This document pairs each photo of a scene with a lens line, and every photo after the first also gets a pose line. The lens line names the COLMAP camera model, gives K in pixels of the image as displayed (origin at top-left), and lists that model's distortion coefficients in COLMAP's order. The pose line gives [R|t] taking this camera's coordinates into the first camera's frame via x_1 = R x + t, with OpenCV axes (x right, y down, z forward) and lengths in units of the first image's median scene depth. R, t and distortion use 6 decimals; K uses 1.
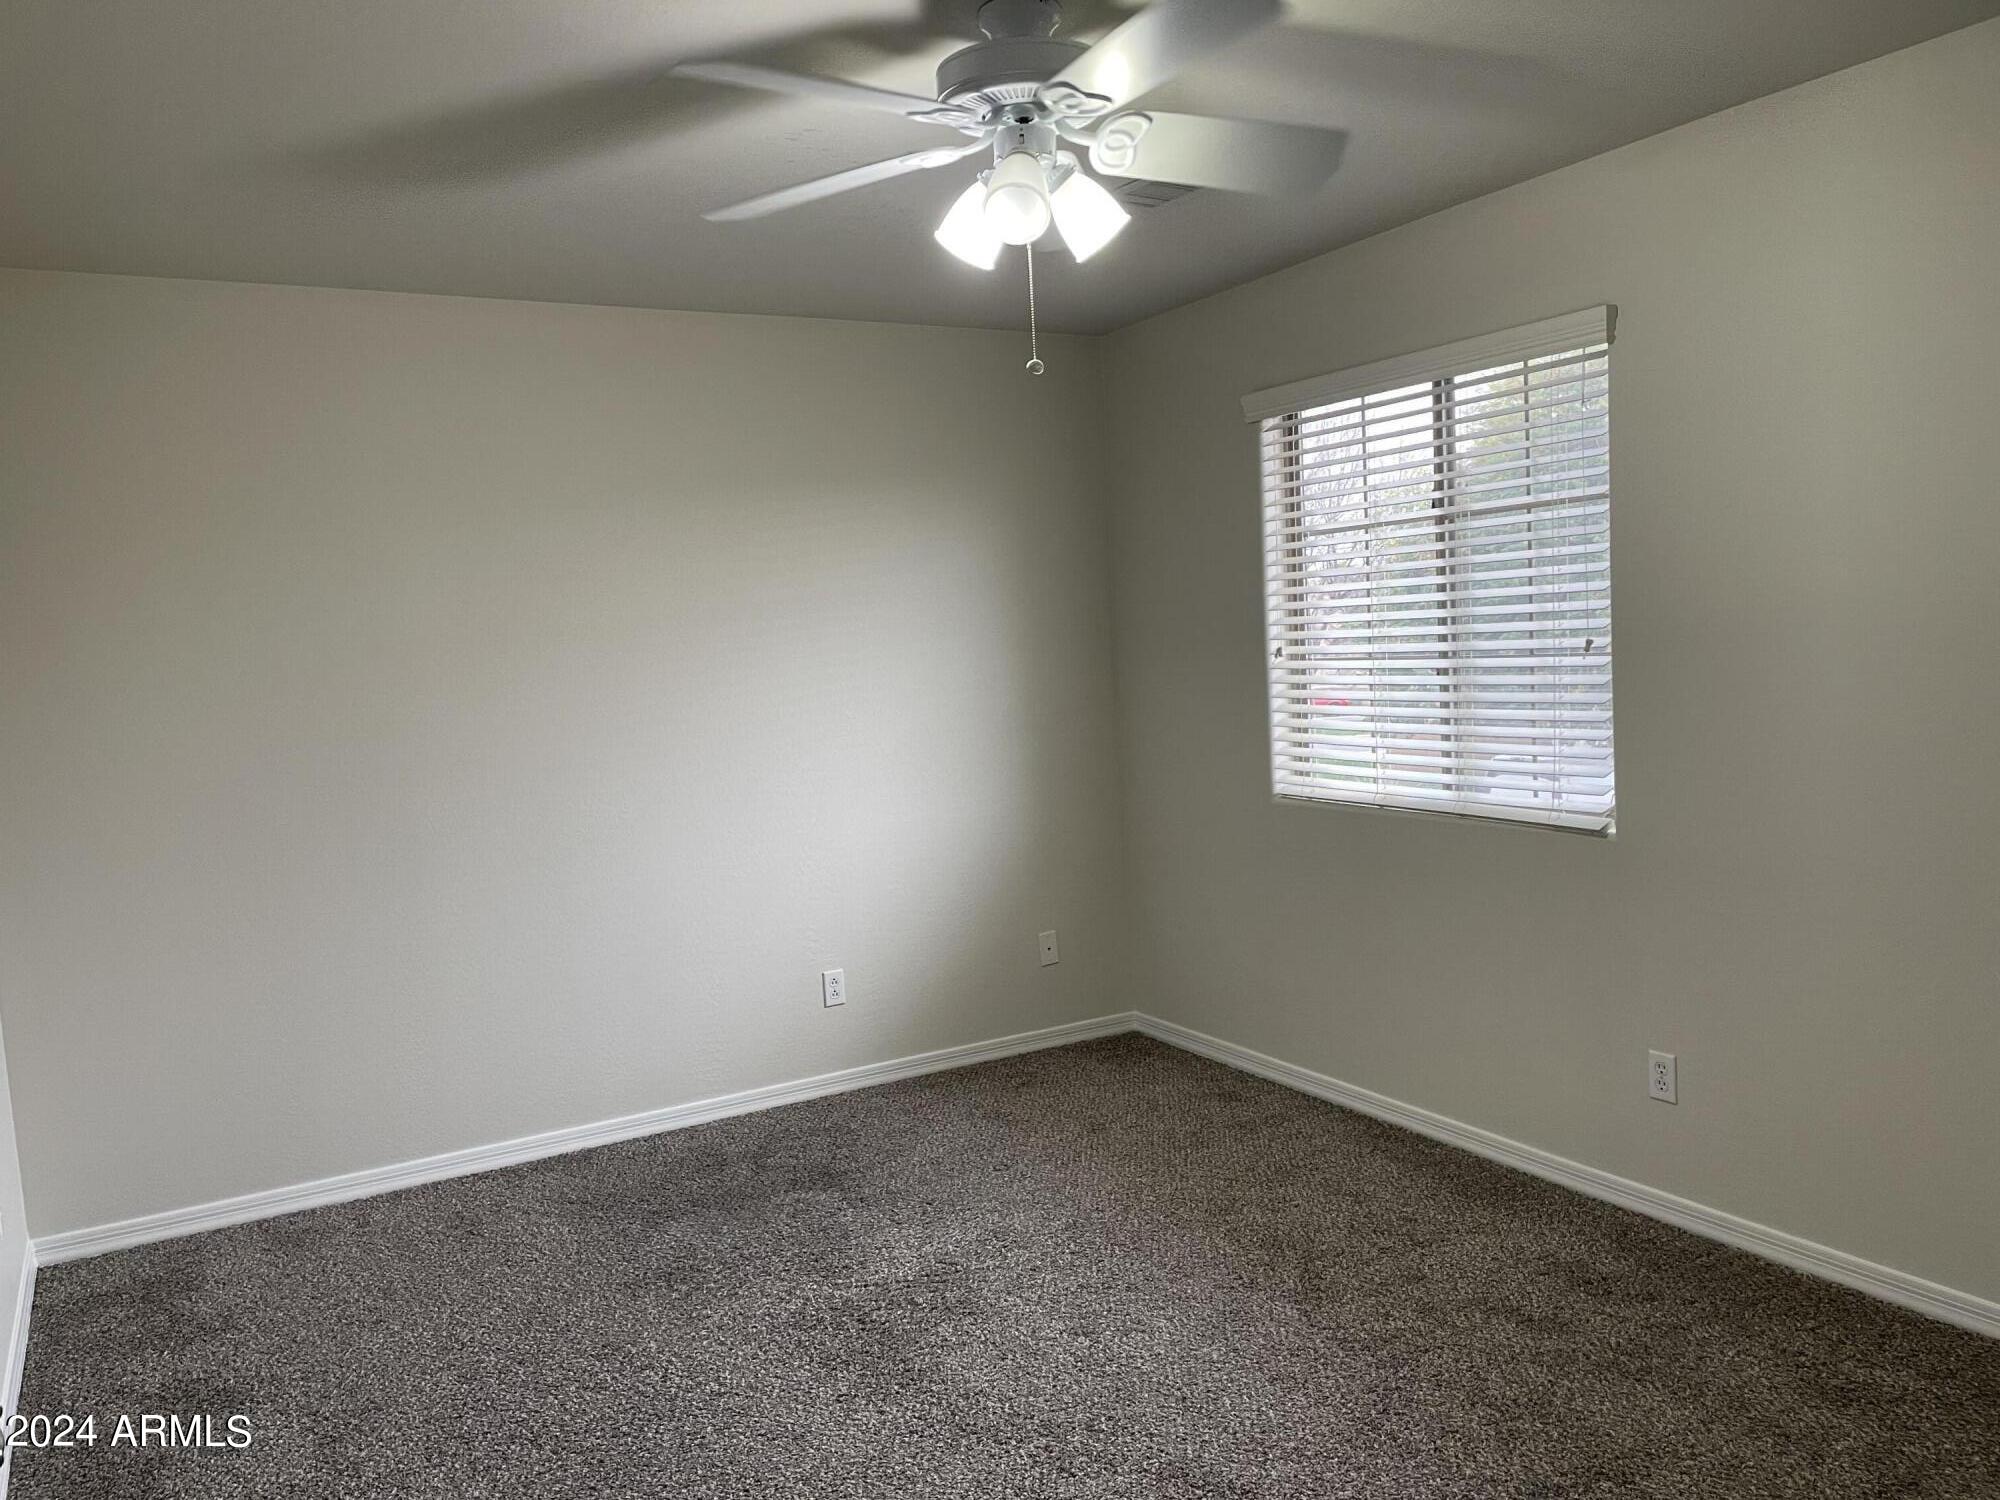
lens RADIAL K [[1496.4, 0, 1018.0], [0, 1496.4, 754.3], [0, 0, 1]] dist [0.081100, -0.102105]
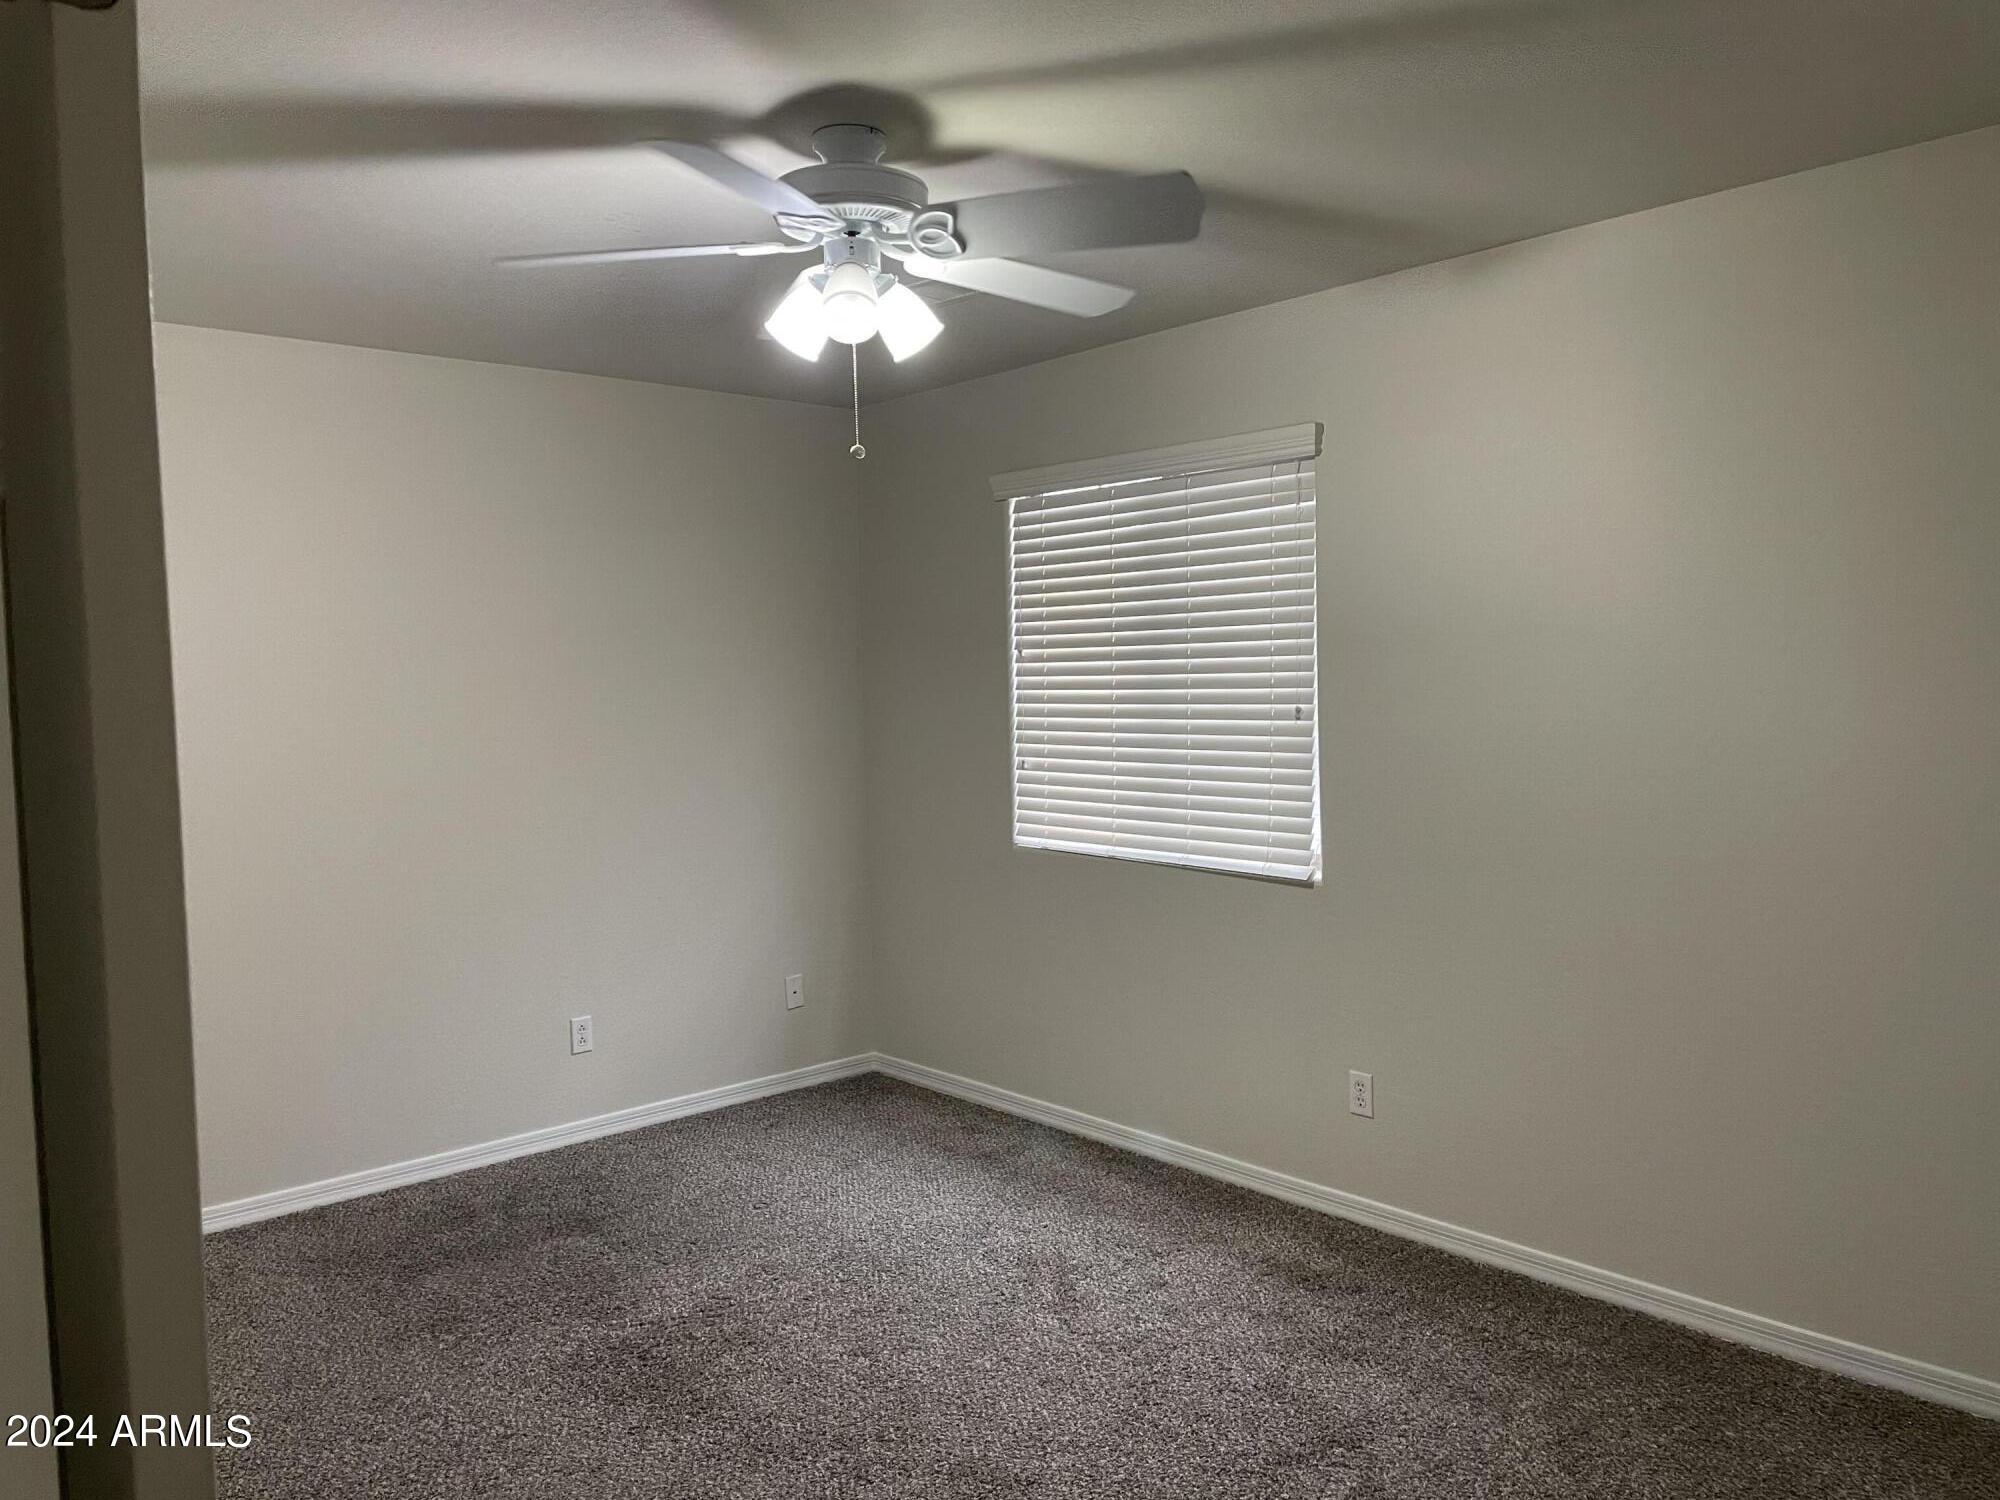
lens RADIAL K [[1496.4, 0, 997.0], [0, 1496.4, 733.2], [0, 0, 1]] dist [0.081100, -0.102105]
pose [[0.979380, 0.020729, 0.200960, -0.082482], [-0.011371, 0.998801, -0.047611, -0.000739], [-0.201706, 0.044344, 0.978442, -0.069467]]
